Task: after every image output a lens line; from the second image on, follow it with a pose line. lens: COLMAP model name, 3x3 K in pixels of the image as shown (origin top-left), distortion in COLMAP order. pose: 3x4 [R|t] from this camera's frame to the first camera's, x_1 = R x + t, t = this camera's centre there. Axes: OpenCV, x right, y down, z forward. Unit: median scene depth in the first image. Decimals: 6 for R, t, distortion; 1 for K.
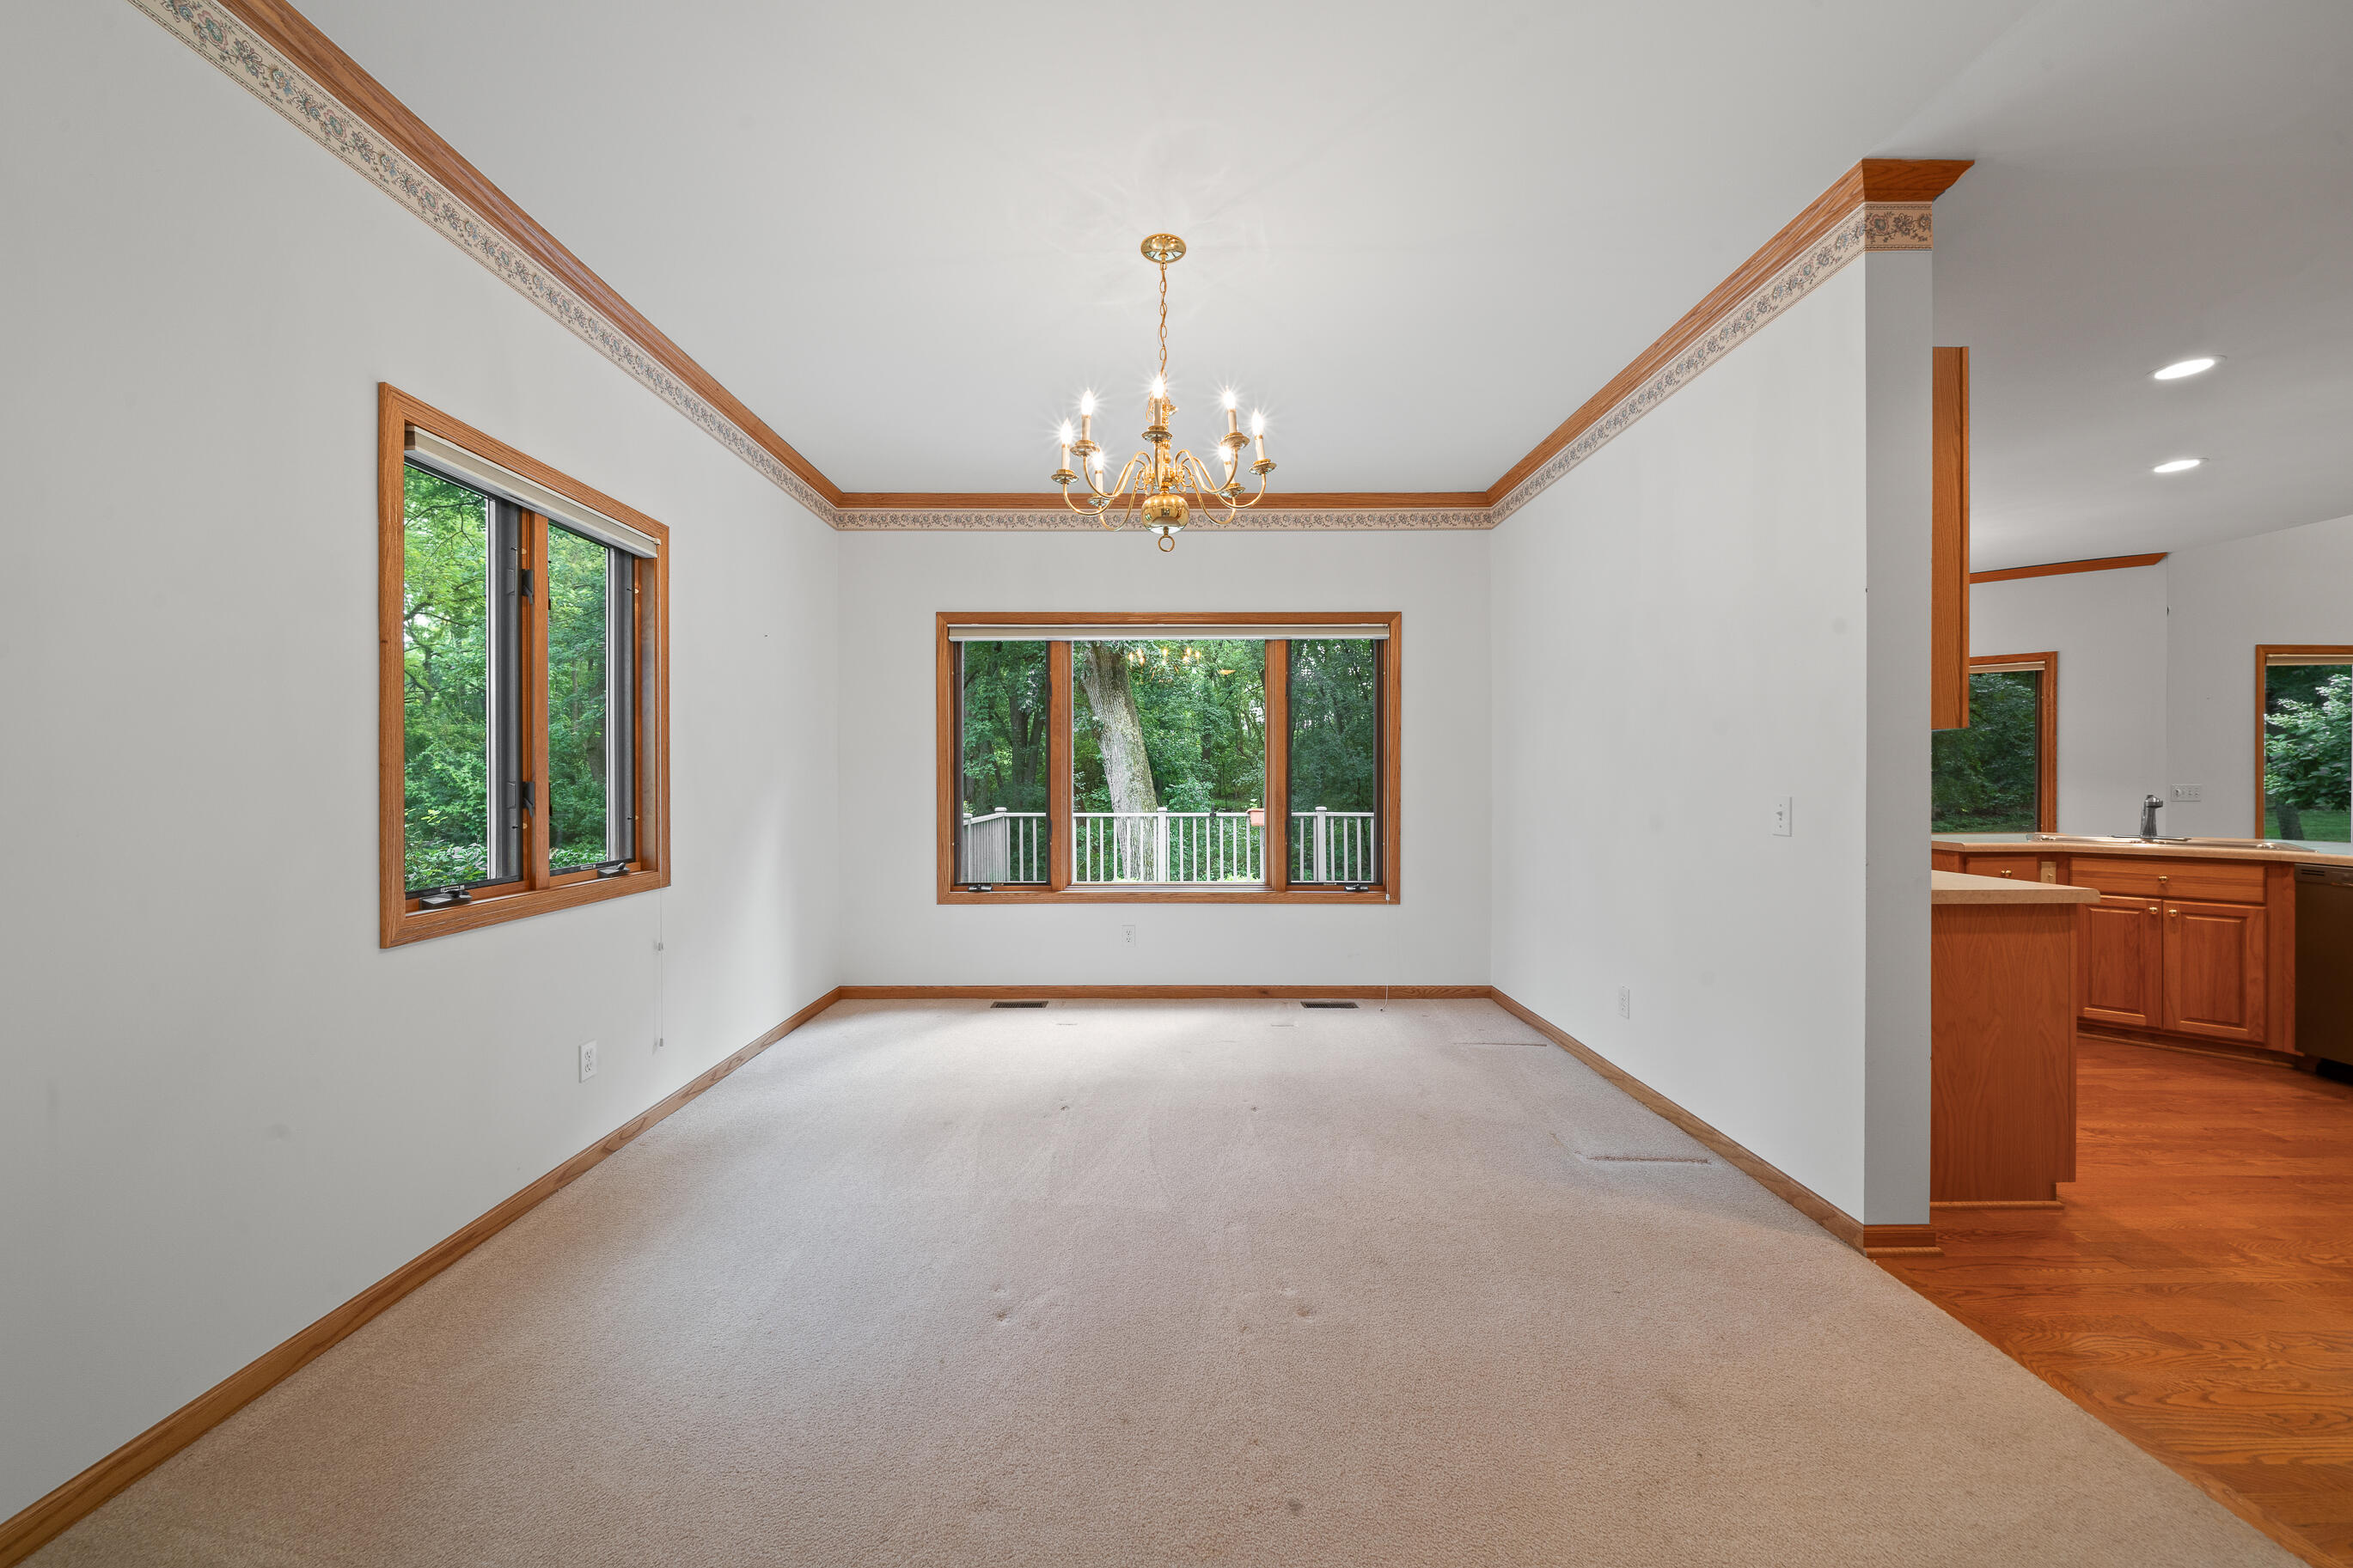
lens RADIAL K [[827.6, 0, 1182.5], [0, 827.6, 766.7], [0, 0, 1]] dist [-0.004762, 0.000546]
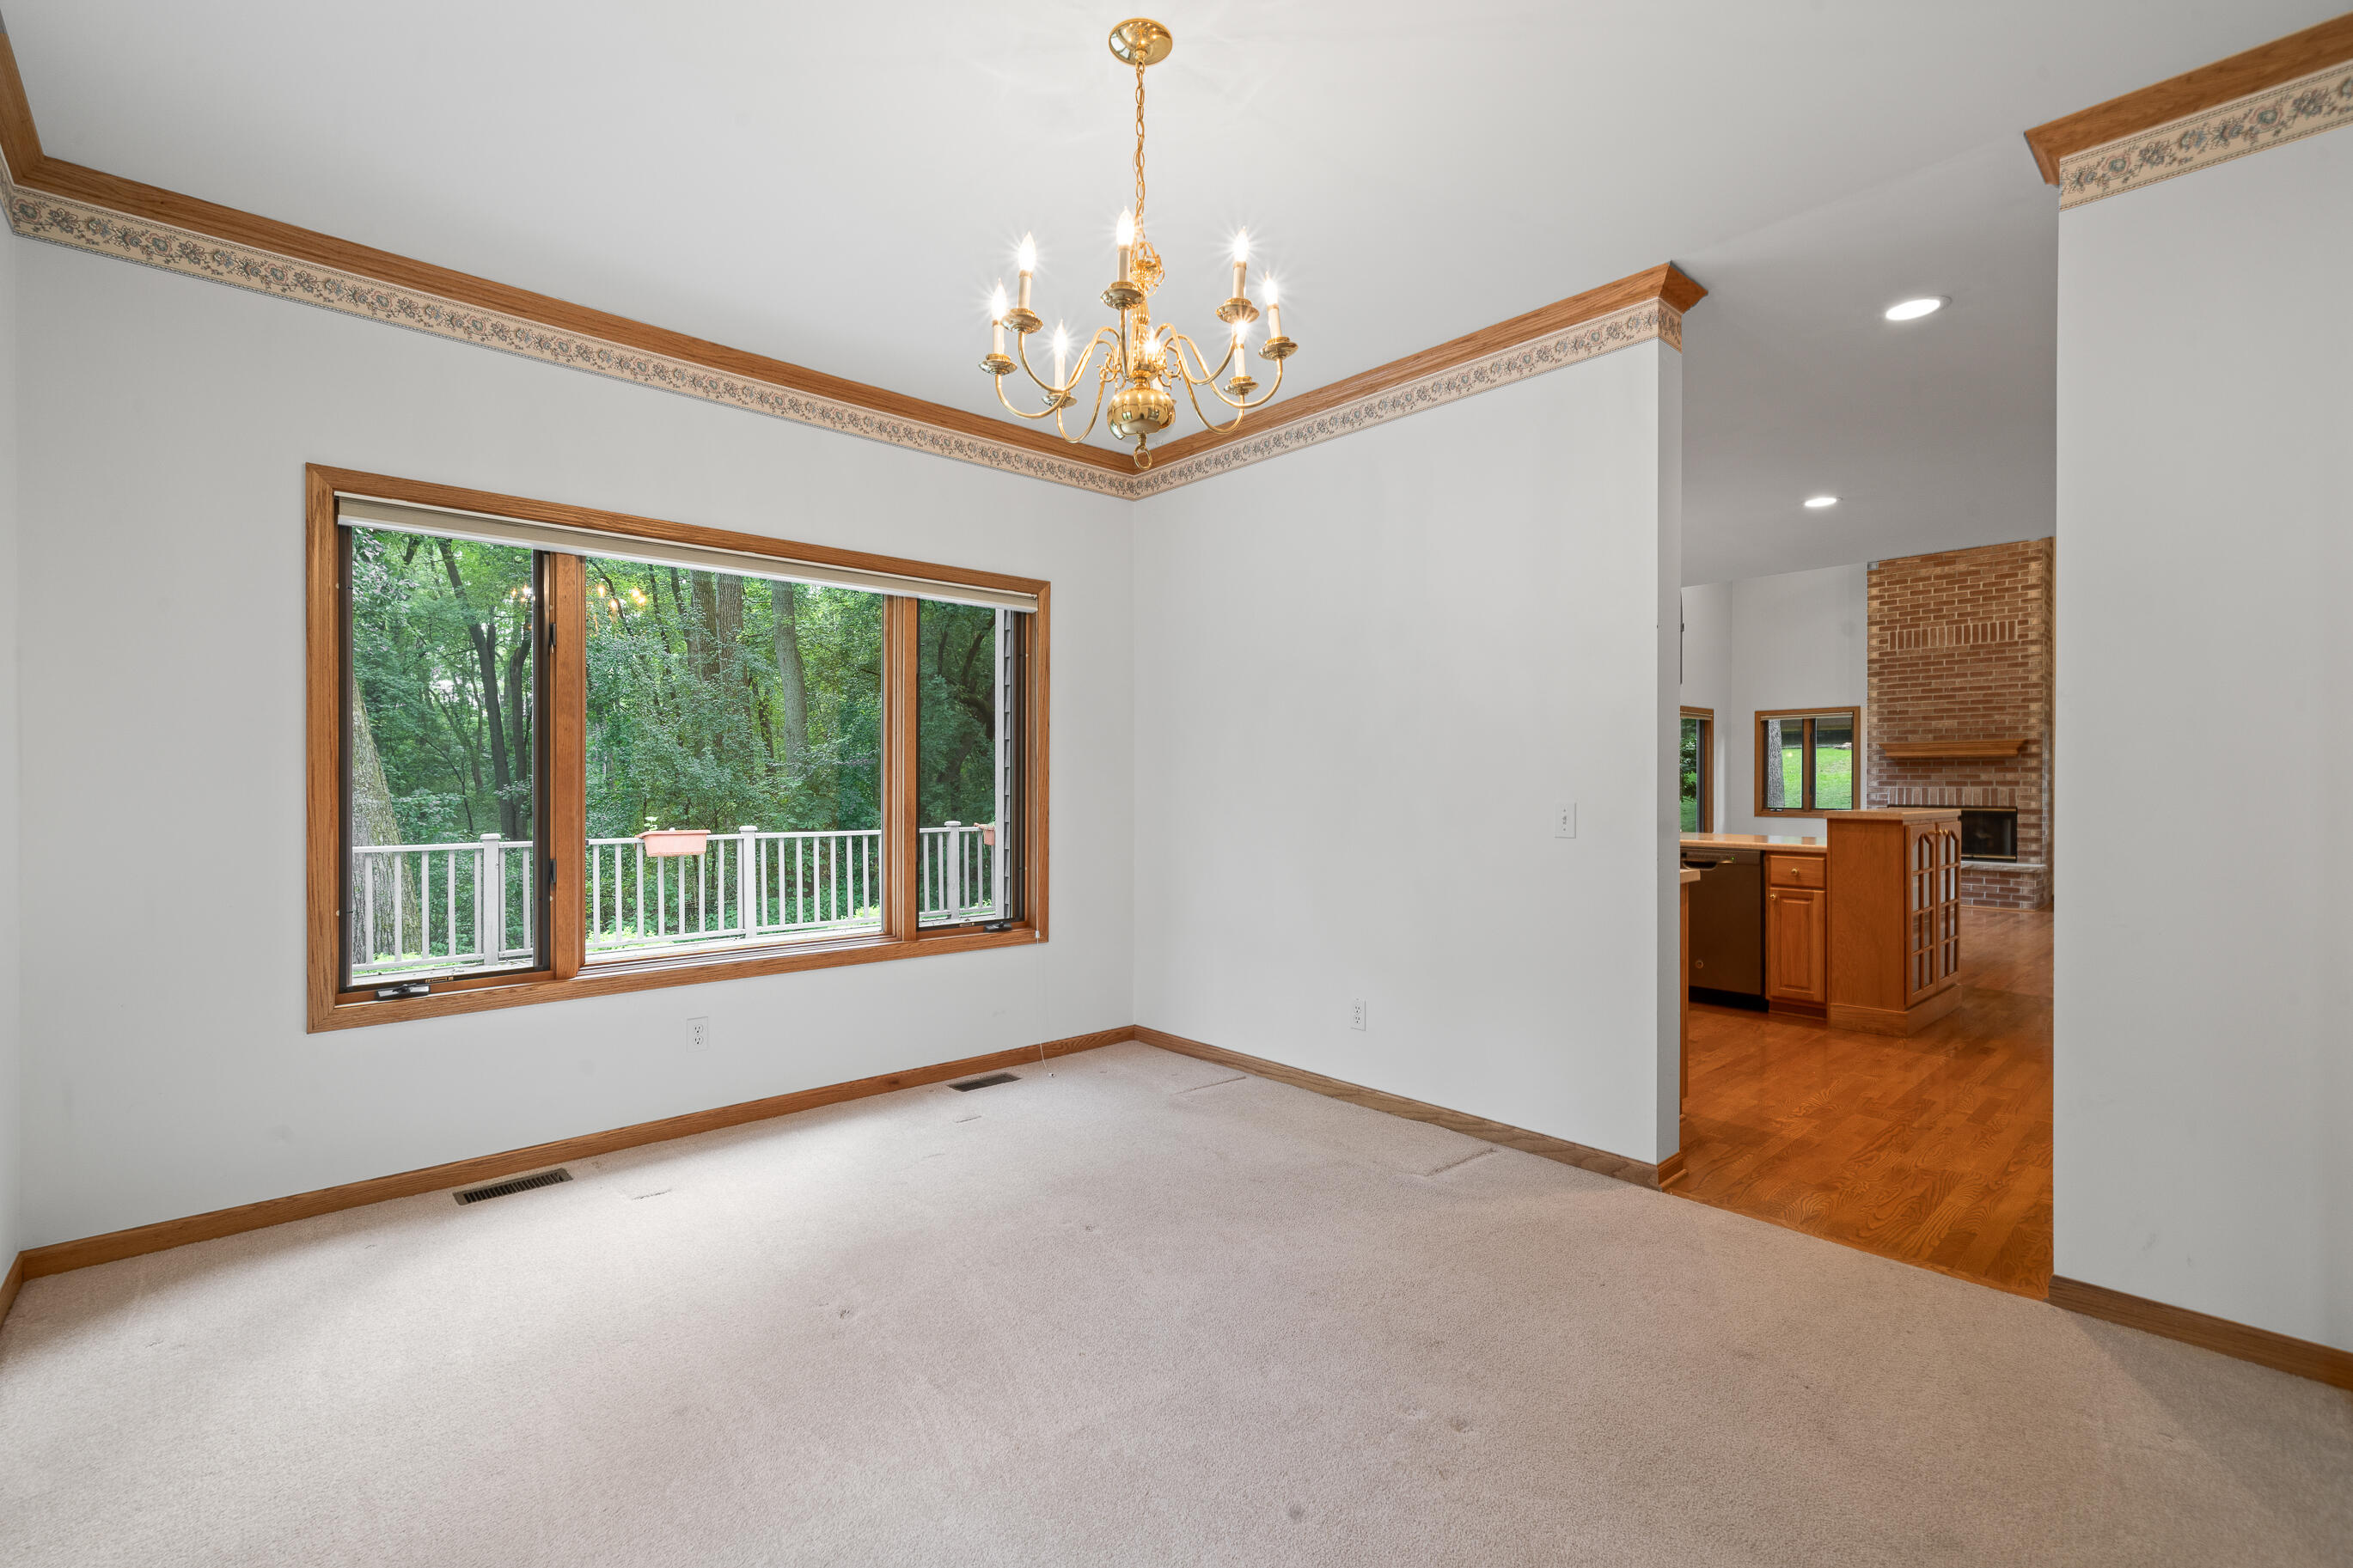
lens RADIAL K [[1016.9, 0, 1163.9], [0, 1016.9, 775.7], [0, 0, 1]] dist [-0.002769, 0.002332]
pose [[0.752186, 0.005246, 0.658930, -0.312555], [-0.008045, 0.999967, 0.001222, 0.001047], [-0.658902, -0.006220, 0.752203, 0.176358]]
